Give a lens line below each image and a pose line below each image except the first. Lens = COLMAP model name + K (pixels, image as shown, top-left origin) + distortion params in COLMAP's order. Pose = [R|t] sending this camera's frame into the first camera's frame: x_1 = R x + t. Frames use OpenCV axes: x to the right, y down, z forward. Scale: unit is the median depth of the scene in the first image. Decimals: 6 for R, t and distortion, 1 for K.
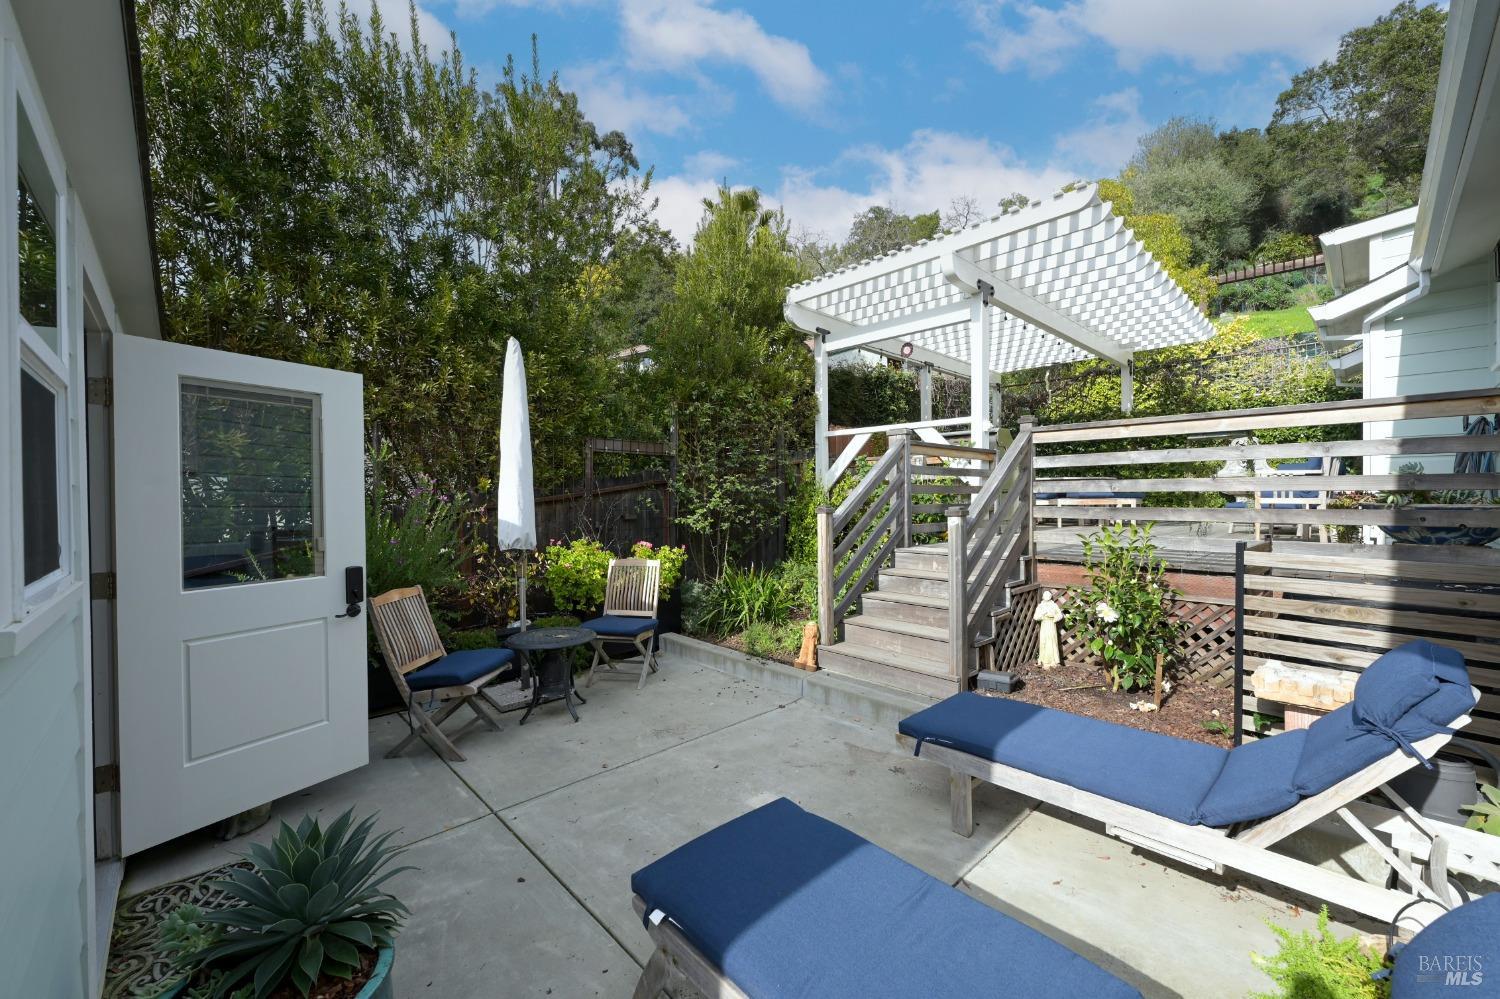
lens RADIAL K [[586.2, 0, 750.0], [0, 586.2, 499.5], [0, 0, 1]] dist [0.000388, 0.000039]
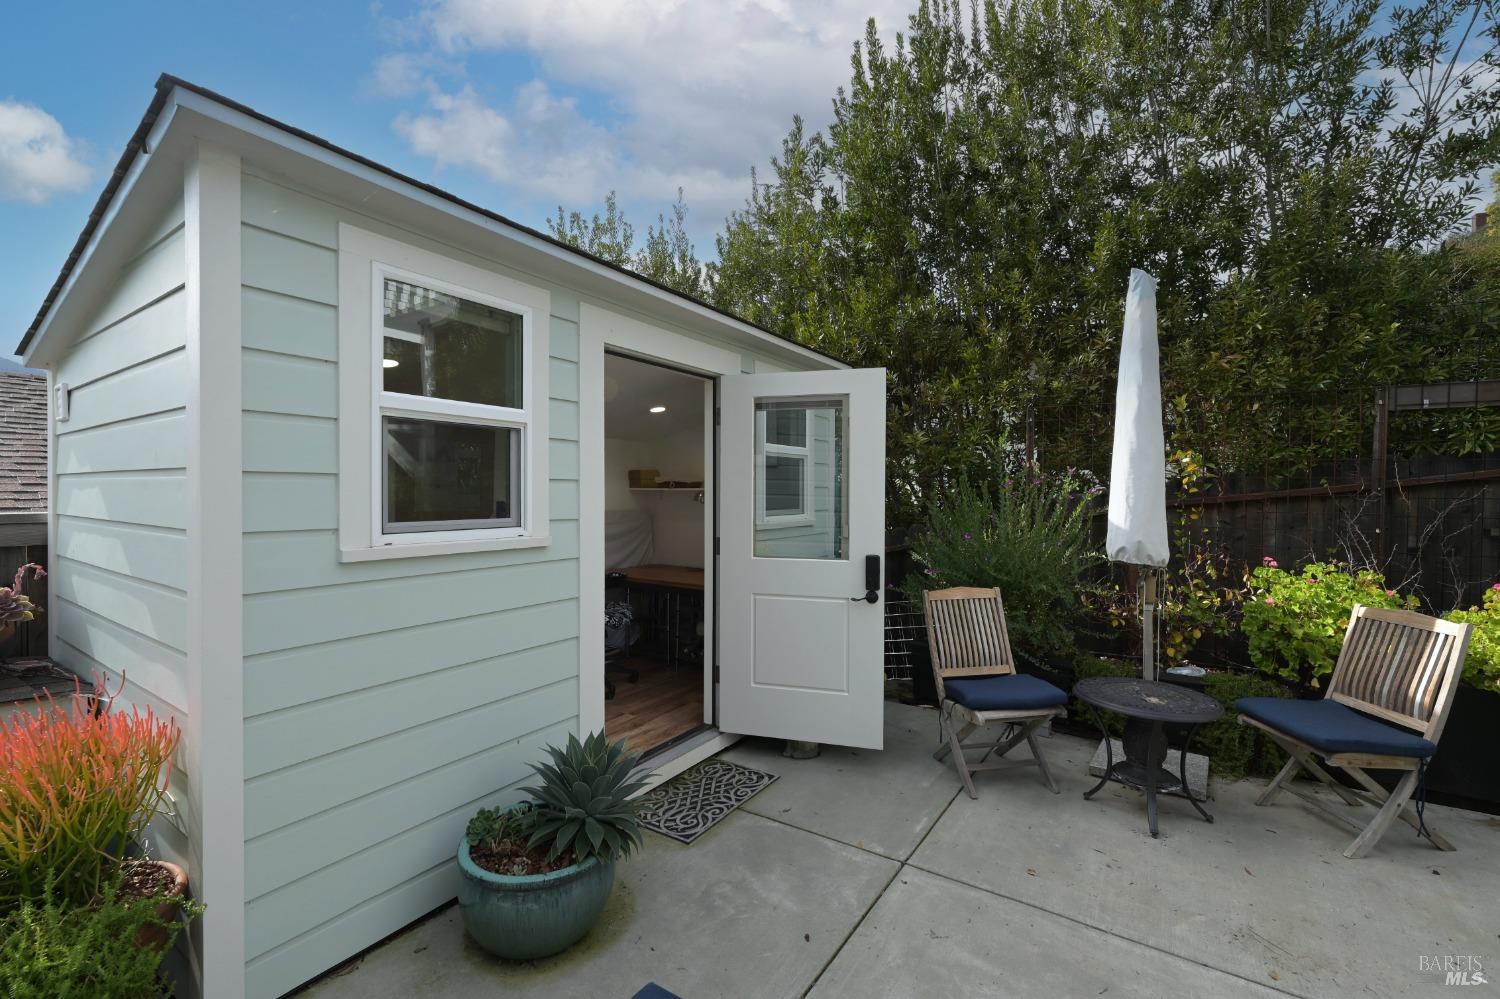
lens RADIAL K [[620.1, 0, 755.8], [0, 620.1, 499.6], [0, 0, 1]] dist [-0.001993, -0.000026]
pose [[0.231485, 0.021306, -0.972605, 0.276011], [-0.011578, 0.999750, 0.019145, -0.002327], [0.972770, 0.006830, 0.231674, 0.434220]]
